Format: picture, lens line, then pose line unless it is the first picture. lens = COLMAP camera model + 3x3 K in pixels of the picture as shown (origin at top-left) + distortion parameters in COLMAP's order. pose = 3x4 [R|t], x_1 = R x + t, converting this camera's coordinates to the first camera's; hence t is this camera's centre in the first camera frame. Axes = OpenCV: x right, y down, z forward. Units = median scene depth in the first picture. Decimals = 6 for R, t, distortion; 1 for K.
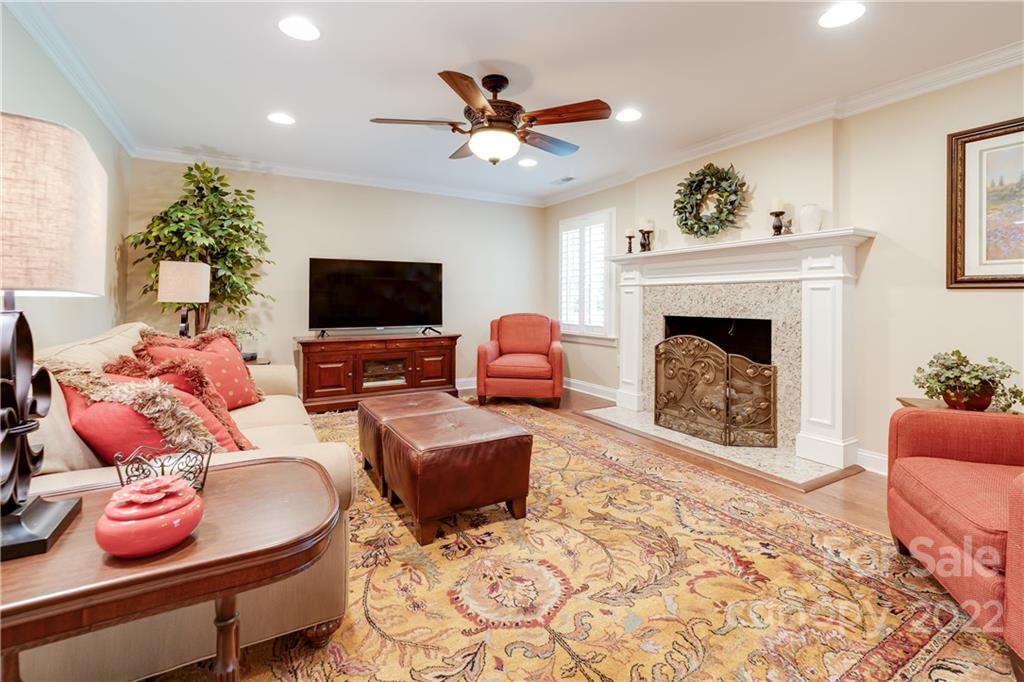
lens RADIAL K [[426.5, 0, 512.3], [0, 426.5, 299.0], [0, 0, 1]] dist [-0.007011, 0.000418]
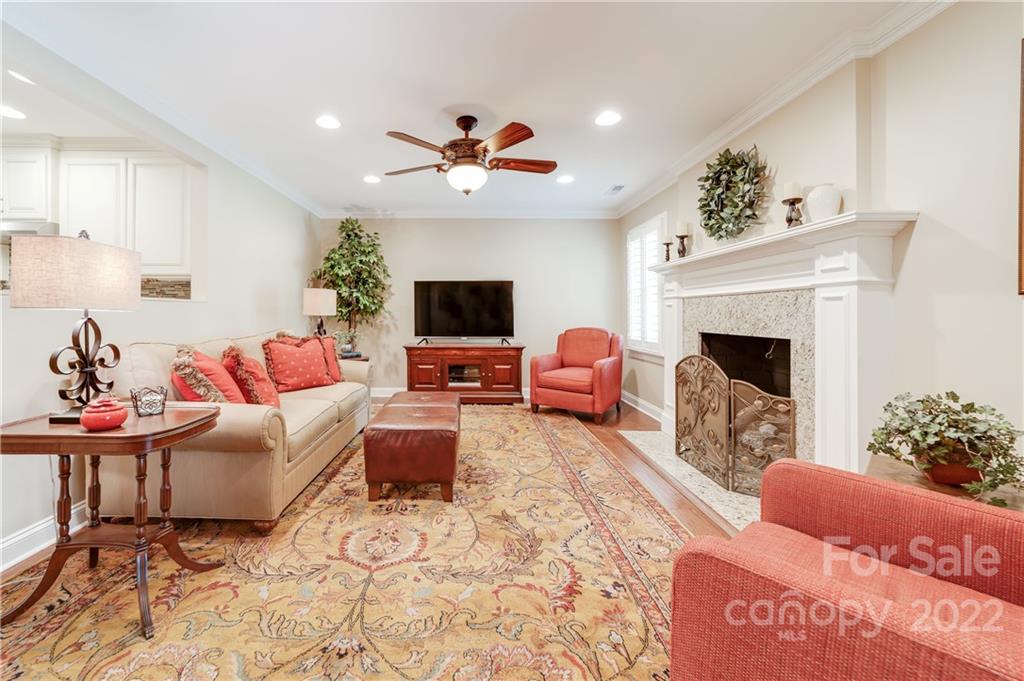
lens RADIAL K [[430.2, 0, 510.9], [0, 430.2, 316.5], [0, 0, 1]] dist [-0.007677, 0.000307]
pose [[0.852039, 0.003197, -0.523468, 0.532523], [-0.000186, 0.999983, 0.005805, 0.002544], [0.523478, -0.004849, 0.852026, 0.066158]]
